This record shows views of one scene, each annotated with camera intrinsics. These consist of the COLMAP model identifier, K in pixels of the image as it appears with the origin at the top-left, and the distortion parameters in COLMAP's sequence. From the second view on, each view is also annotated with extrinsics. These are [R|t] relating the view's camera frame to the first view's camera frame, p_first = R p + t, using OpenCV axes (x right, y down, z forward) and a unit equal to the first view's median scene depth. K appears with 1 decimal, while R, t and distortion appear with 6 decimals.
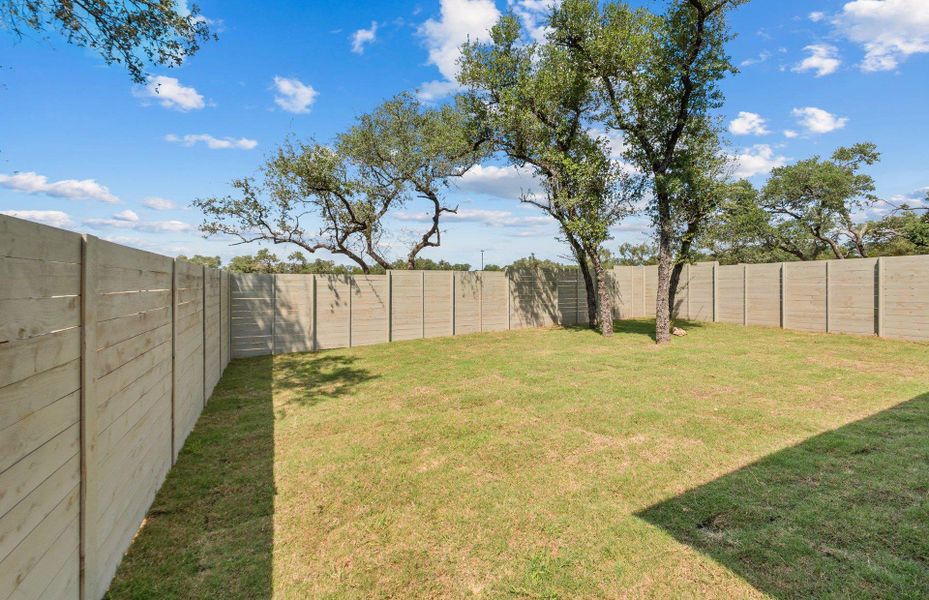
lens RADIAL K [[392.9, 0, 467.0], [0, 392.9, 291.1], [0, 0, 1]] dist [-0.002920, -0.000542]
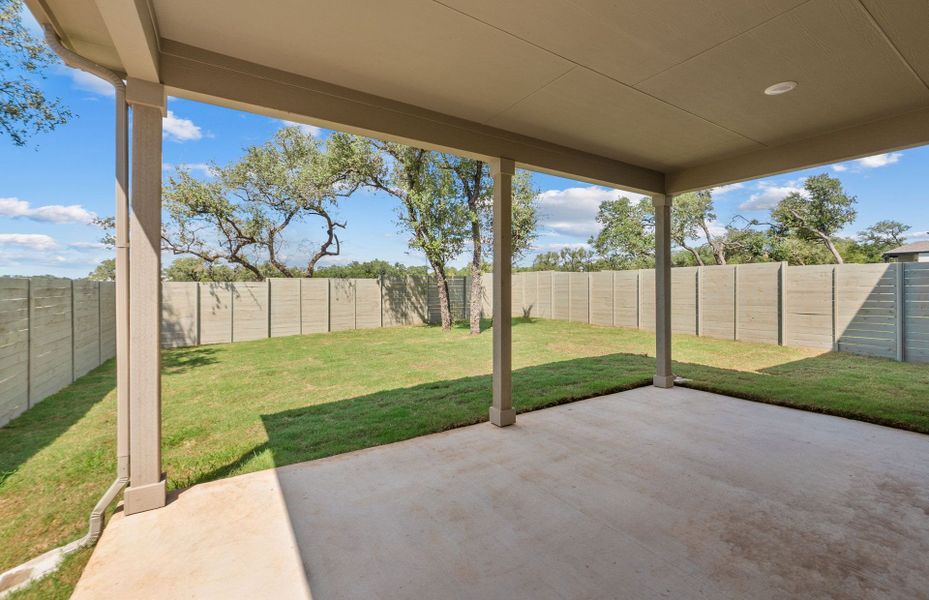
lens RADIAL K [[392.9, 0, 467.0], [0, 392.9, 291.1], [0, 0, 1]] dist [-0.002920, -0.000542]
pose [[0.996518, -0.001927, 0.083351, 0.268301], [0.002176, 0.999993, -0.002894, -0.008168], [-0.083345, 0.003066, 0.996516, -0.216576]]
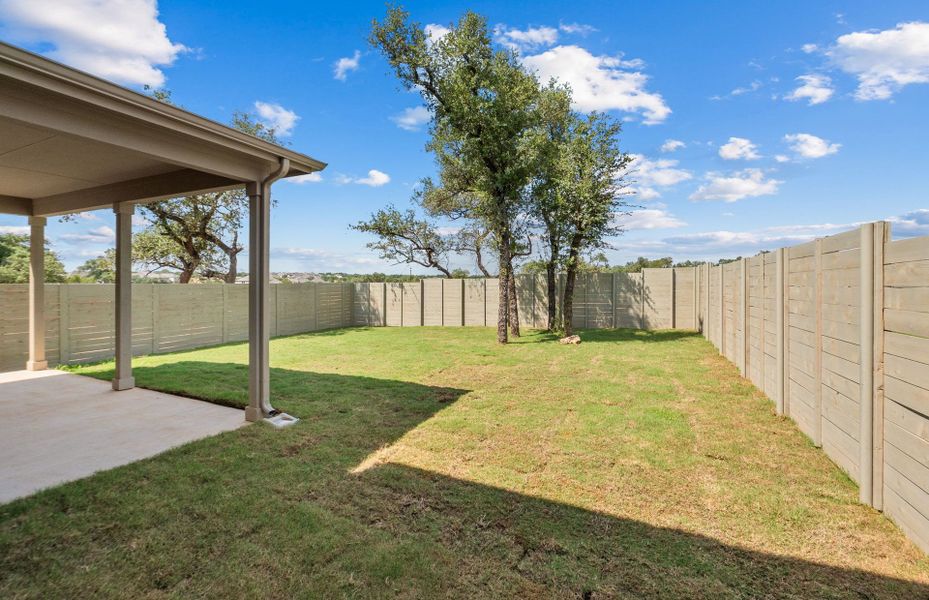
lens RADIAL K [[388.9, 0, 460.9], [0, 388.9, 300.1], [0, 0, 1]] dist [-0.002121, -0.000339]
pose [[0.611469, 0.034830, -0.790502, 0.954370], [-0.009900, 0.999289, 0.036371, -0.025405], [0.791207, -0.014414, 0.611379, 0.156698]]
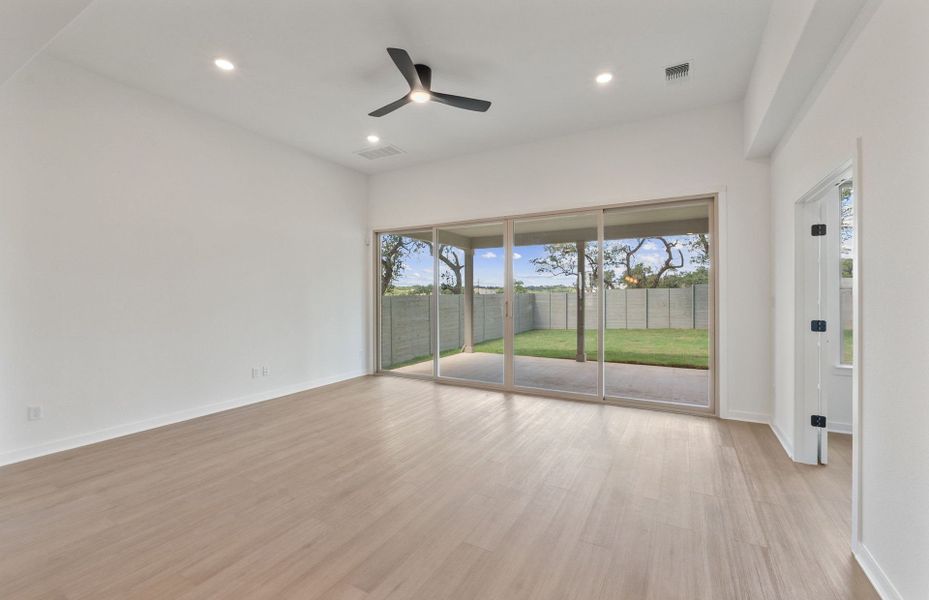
lens RADIAL K [[388.9, 0, 460.9], [0, 388.9, 300.1], [0, 0, 1]] dist [-0.002121, -0.000339]
pose [[0.548550, 0.010506, -0.836052, 0.822561], [-0.001966, 0.999934, 0.011276, -0.020100], [0.836115, -0.004542, 0.548535, -0.483787]]
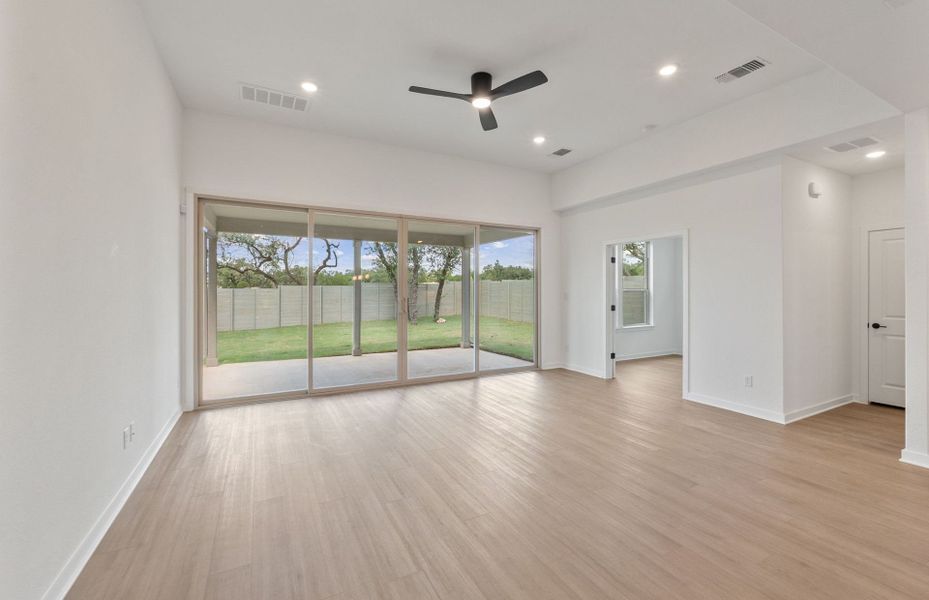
lens RADIAL K [[392.9, 0, 467.0], [0, 392.9, 291.1], [0, 0, 1]] dist [-0.002920, -0.000542]
pose [[0.999916, 0.004752, 0.012038, 0.537317], [-0.004664, 0.999962, -0.007356, -0.018224], [-0.012072, 0.007299, 0.999900, -0.663537]]
